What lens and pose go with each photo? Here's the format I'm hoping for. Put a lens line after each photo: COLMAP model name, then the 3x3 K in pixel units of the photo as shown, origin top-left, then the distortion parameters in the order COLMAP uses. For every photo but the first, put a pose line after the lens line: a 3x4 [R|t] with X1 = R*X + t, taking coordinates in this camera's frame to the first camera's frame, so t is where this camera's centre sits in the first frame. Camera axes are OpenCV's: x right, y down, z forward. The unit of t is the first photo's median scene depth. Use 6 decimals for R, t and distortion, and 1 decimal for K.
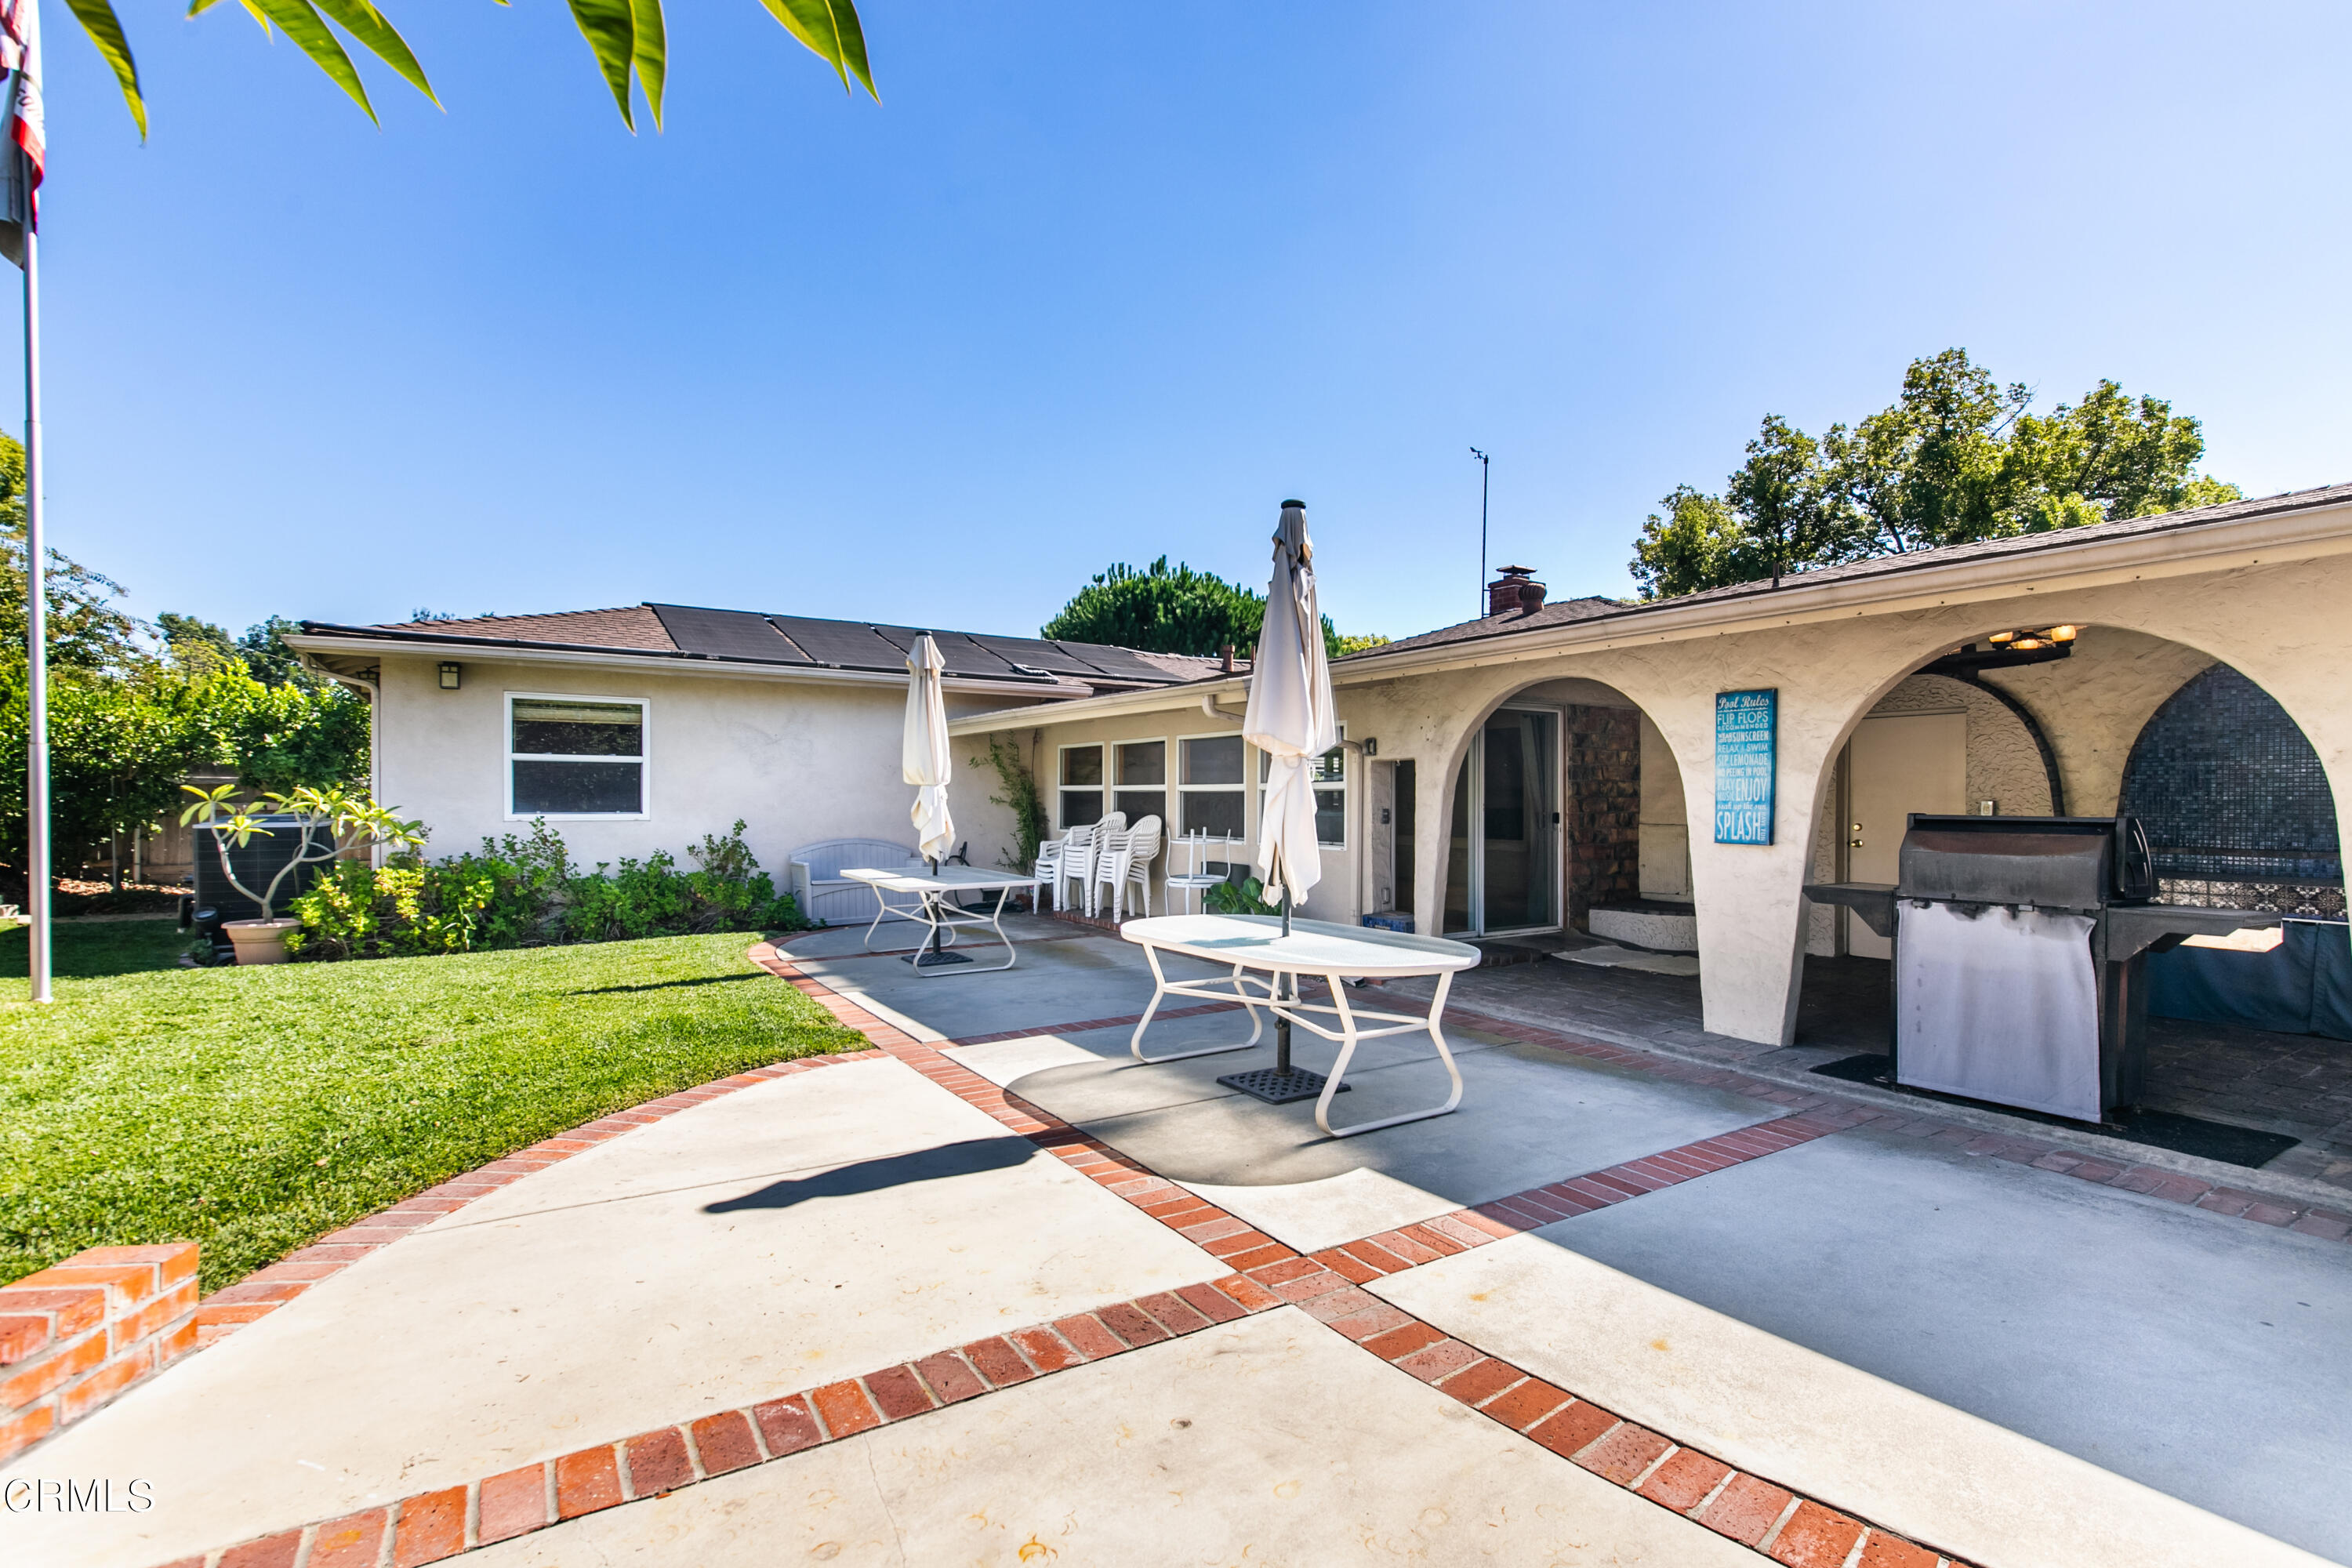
lens RADIAL K [[1035.4, 0, 1180.5], [0, 1035.4, 787.3], [0, 0, 1]] dist [-0.001475, 0.000516]
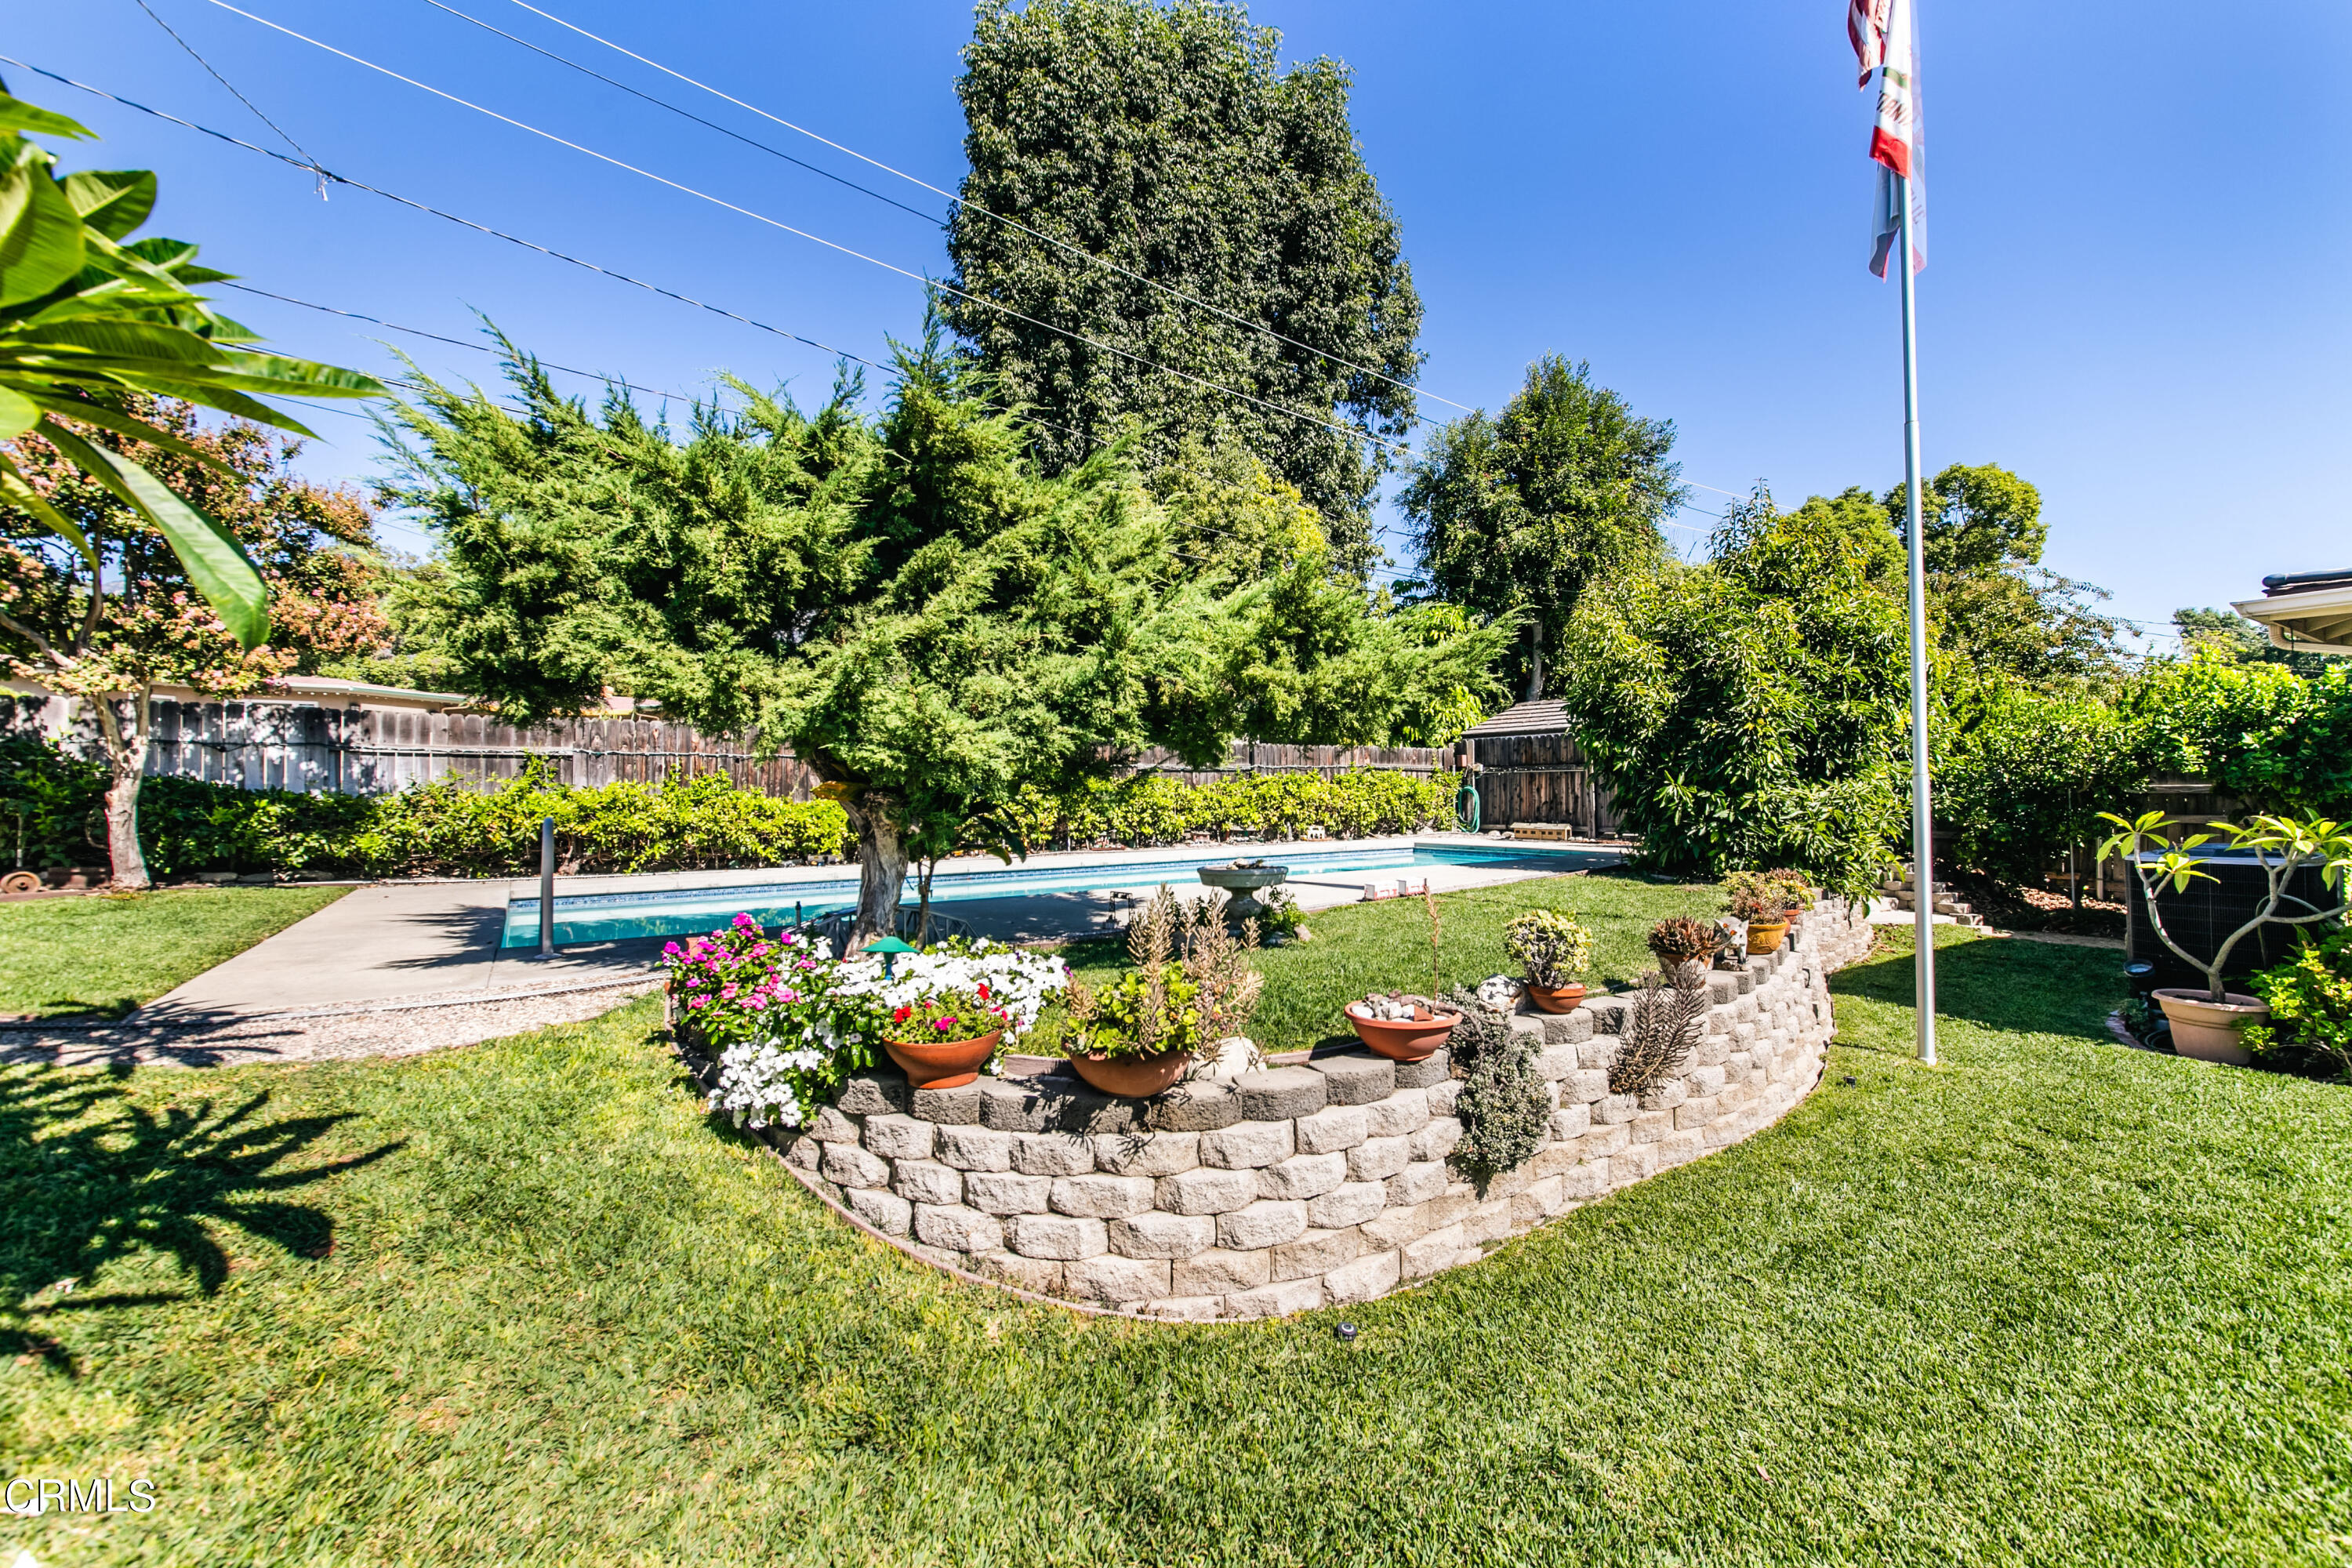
lens RADIAL K [[968.8, 0, 1191.4], [0, 968.8, 793.8], [0, 0, 1]] dist [0.003634, 0.000540]
pose [[-0.002950, -0.001672, -0.999994, -0.133779], [0.018196, 0.999833, -0.001725, -0.018649], [0.999830, -0.018201, -0.002919, 0.195048]]
